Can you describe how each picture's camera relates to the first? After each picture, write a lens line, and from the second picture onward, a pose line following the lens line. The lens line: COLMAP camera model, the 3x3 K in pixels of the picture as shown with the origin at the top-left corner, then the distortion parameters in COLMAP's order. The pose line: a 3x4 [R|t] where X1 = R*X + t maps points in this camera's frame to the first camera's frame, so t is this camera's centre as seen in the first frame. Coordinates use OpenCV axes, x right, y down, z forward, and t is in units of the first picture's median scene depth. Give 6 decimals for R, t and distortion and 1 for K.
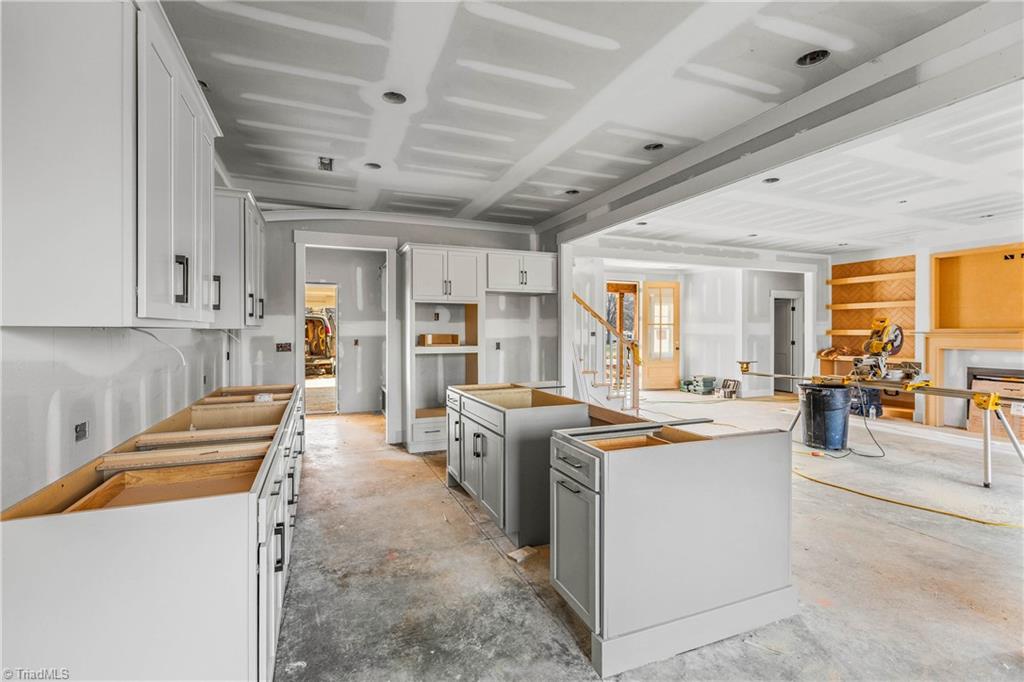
lens RADIAL K [[463.6, 0, 507.2], [0, 463.6, 331.5], [0, 0, 1]] dist [0.001995, -0.000086]
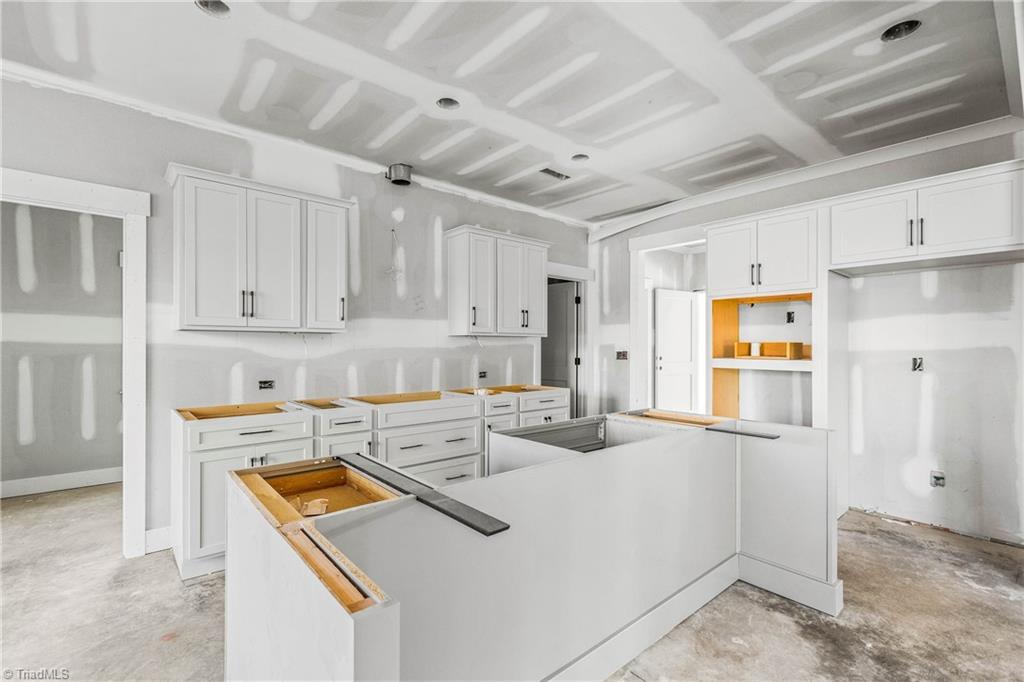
lens RADIAL K [[460.8, 0, 512.0], [0, 460.8, 341.0], [0, 0, 1]] dist [0.000923, 0.000124]
pose [[0.321476, -0.005228, -0.946903, 1.023046], [0.000082, 0.999985, -0.005493, 0.020046], [0.946918, 0.001688, 0.321472, 1.122811]]
